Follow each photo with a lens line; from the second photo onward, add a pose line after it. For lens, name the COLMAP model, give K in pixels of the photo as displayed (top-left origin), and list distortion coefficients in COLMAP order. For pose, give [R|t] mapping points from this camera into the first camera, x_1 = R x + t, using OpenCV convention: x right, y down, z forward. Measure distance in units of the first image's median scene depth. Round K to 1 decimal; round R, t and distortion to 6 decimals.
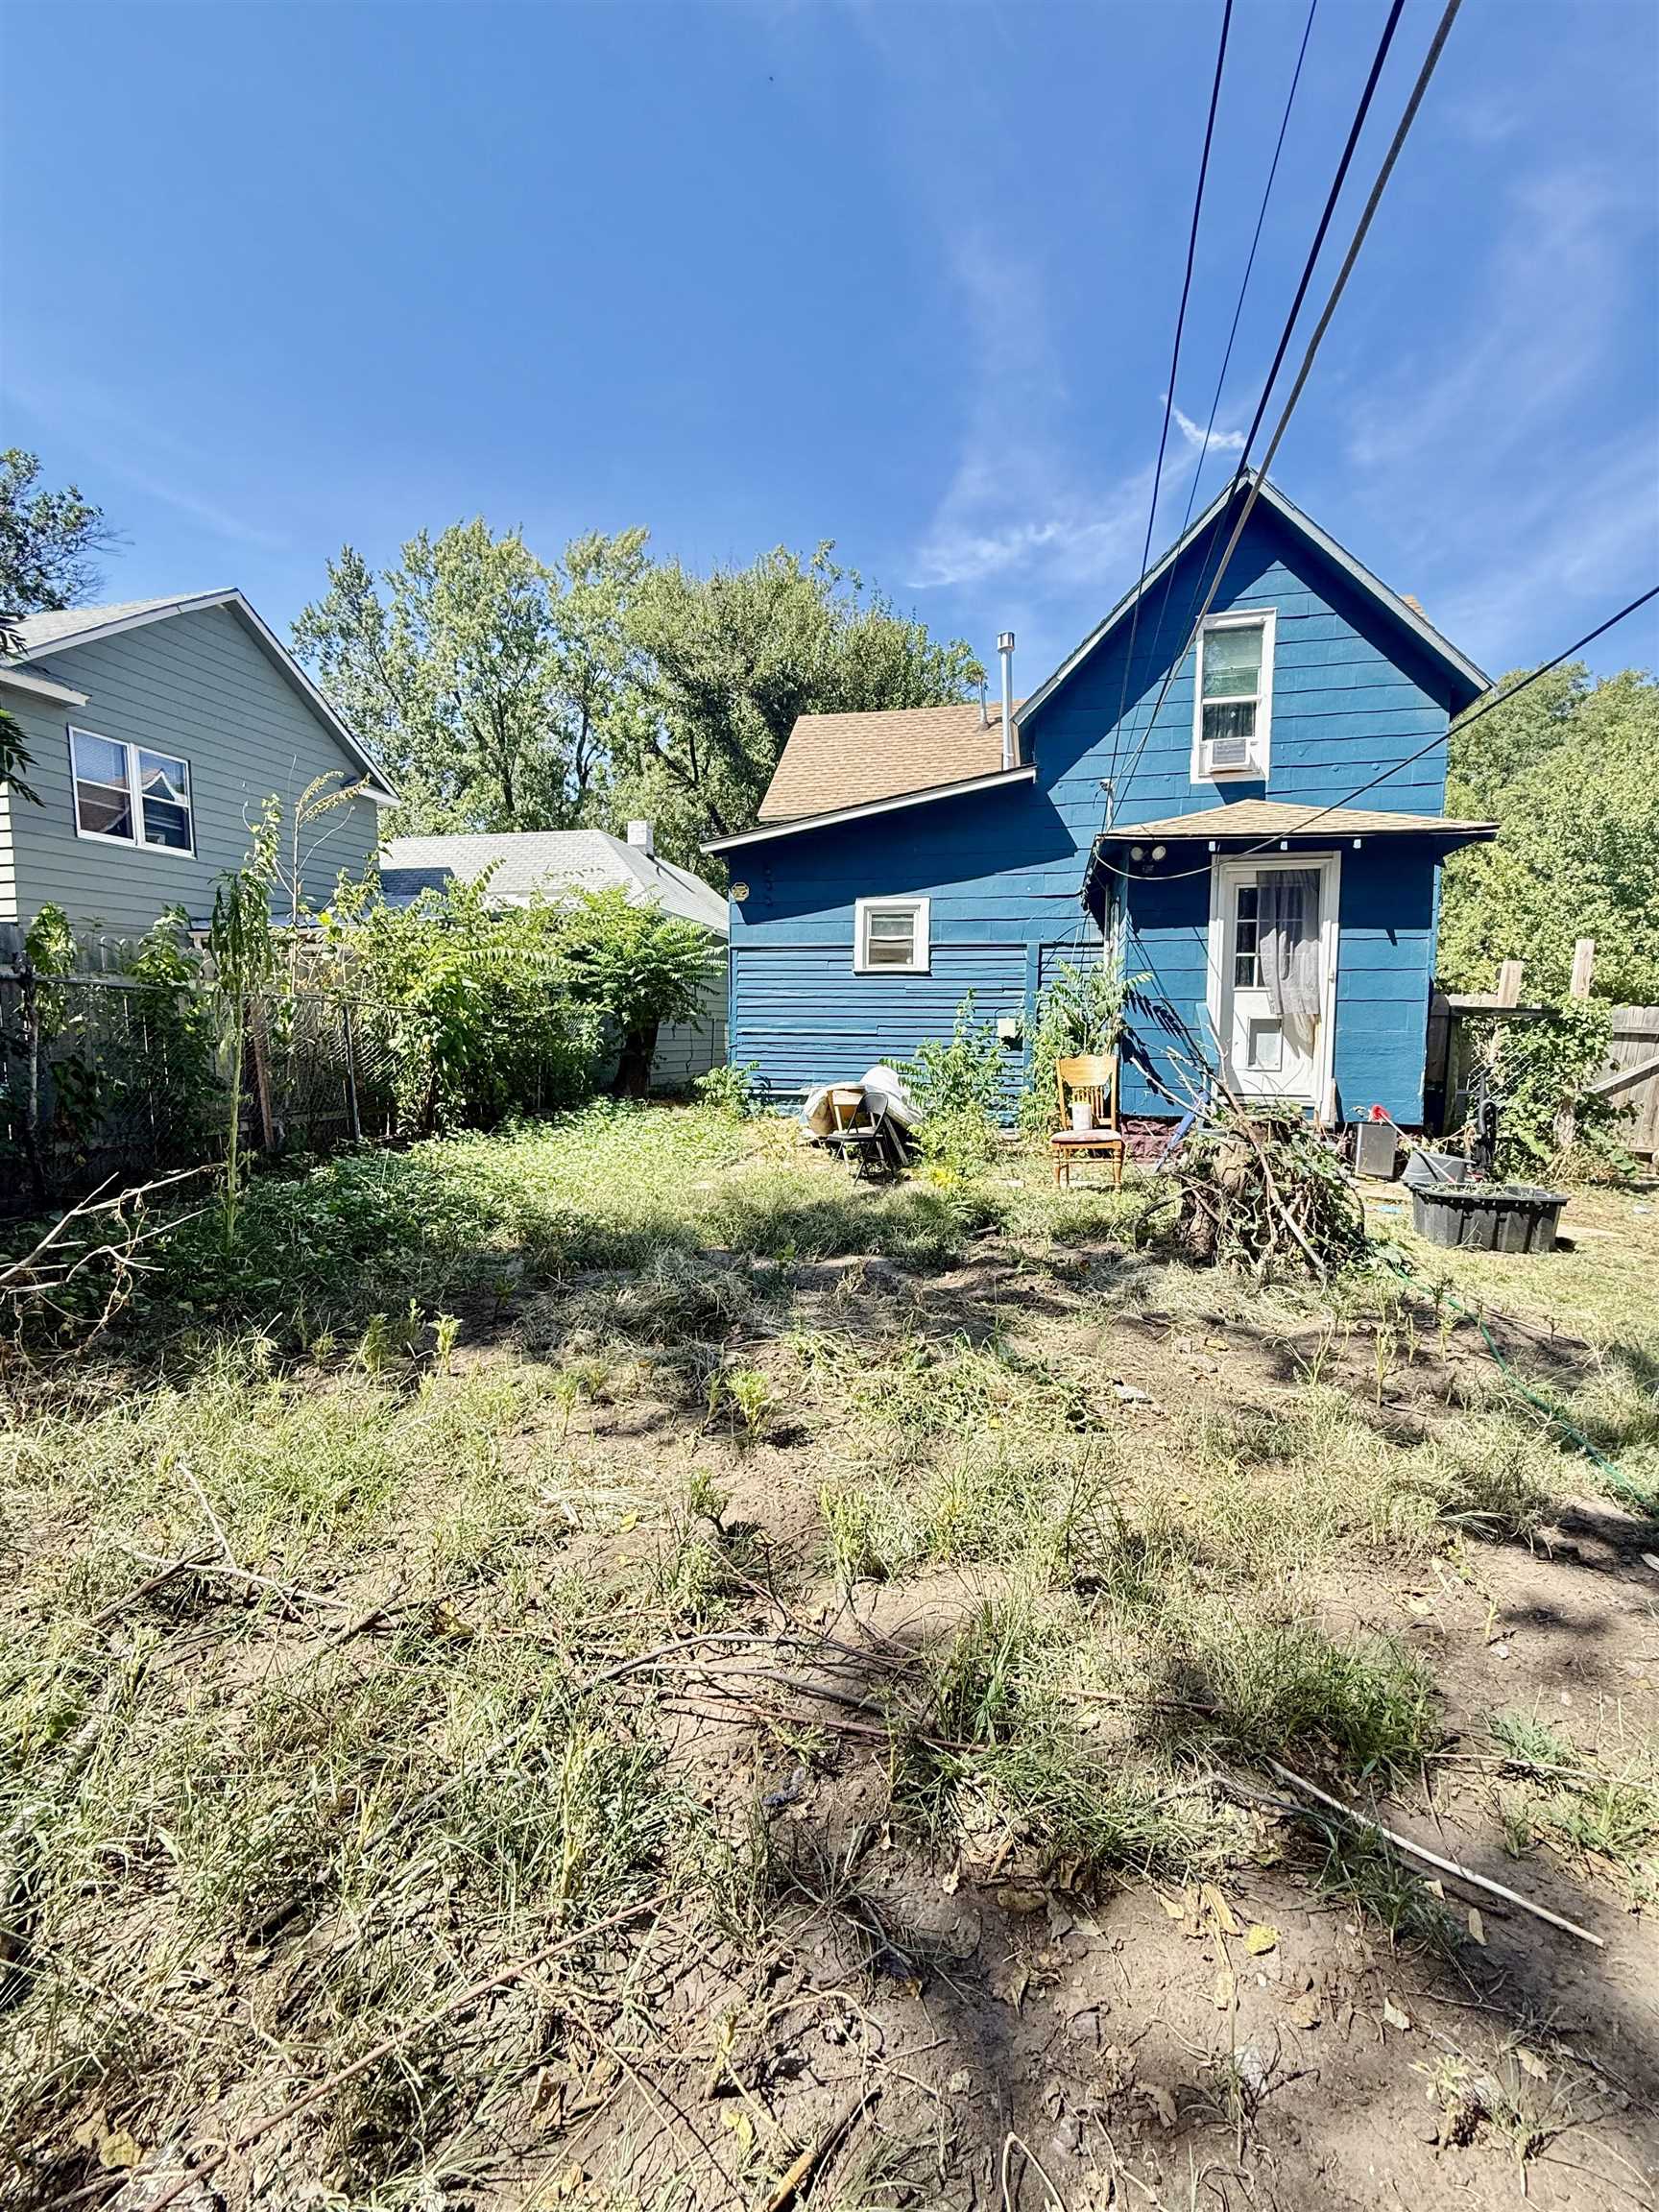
lens RADIAL K [[882.5, 0, 831.0], [0, 882.5, 1101.8], [0, 0, 1]] dist [0.002730, 0.000529]
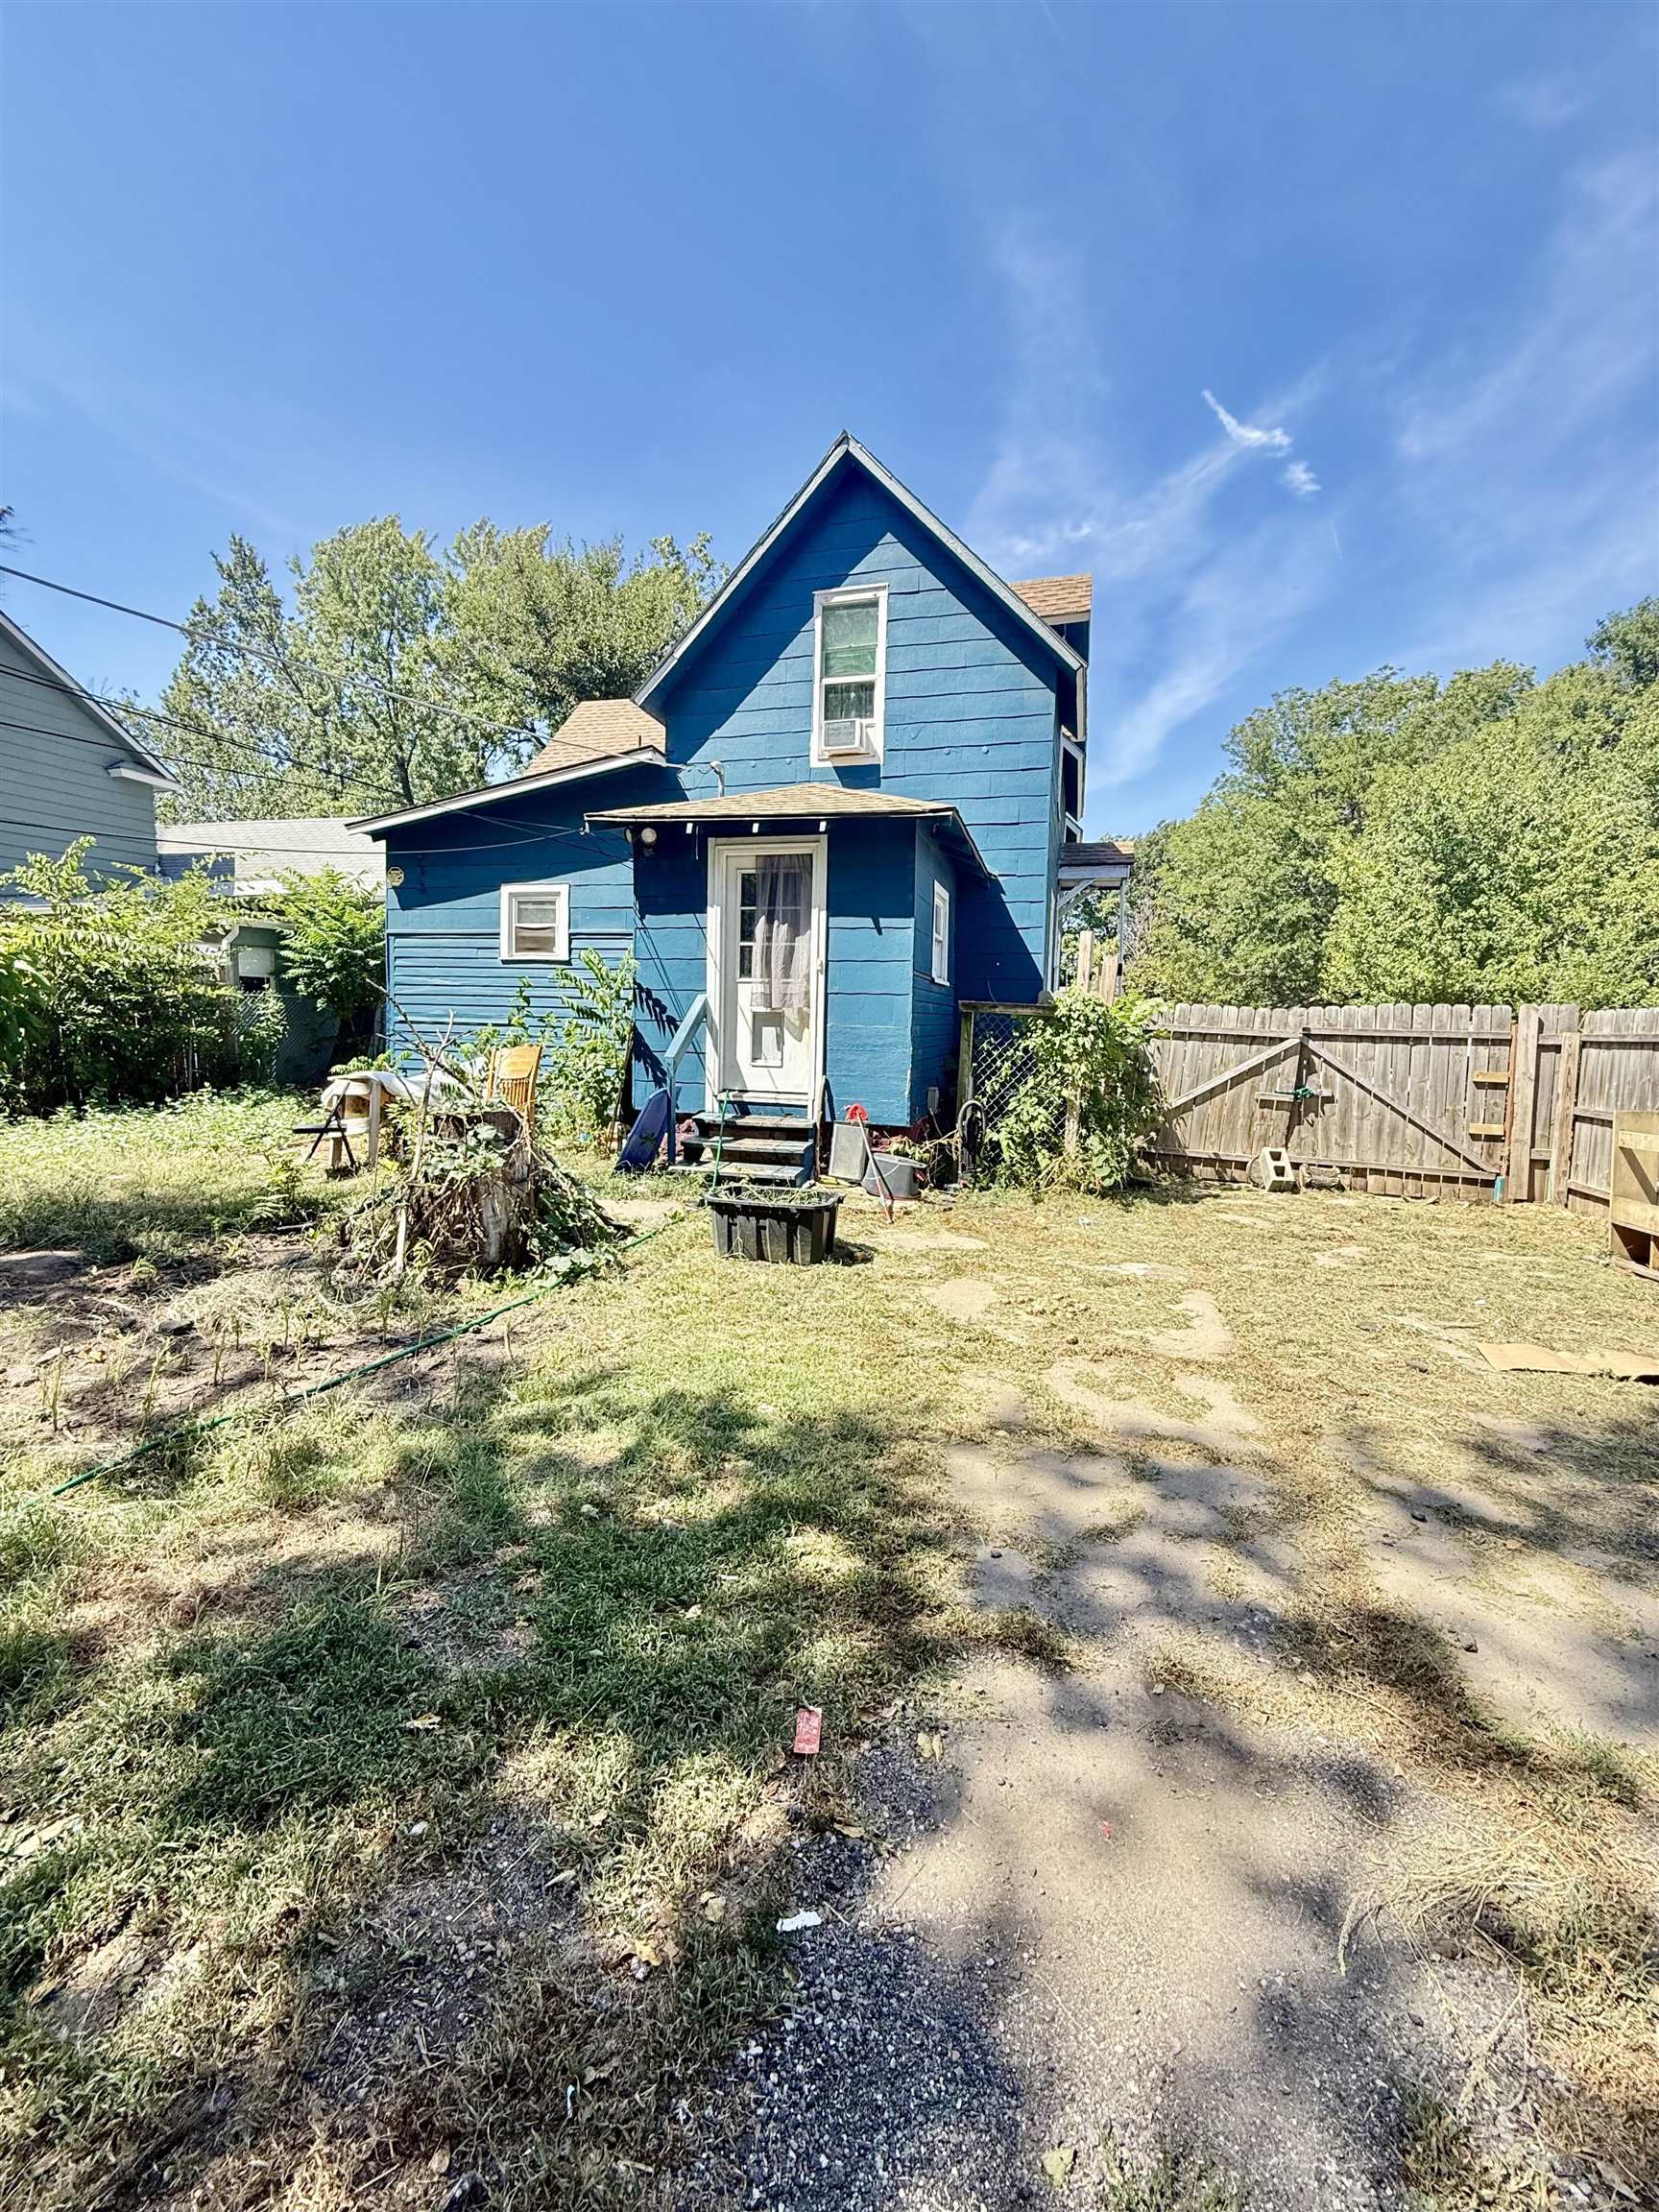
lens RADIAL K [[880.5, 0, 829.5], [0, 880.5, 1106.0], [0, 0, 1]] dist [-0.002462, -0.000045]
pose [[0.999470, 0.017720, -0.027311, 0.471673], [-0.017465, 0.999802, 0.009571, -0.002128], [0.027475, -0.009088, 0.999581, 0.043938]]
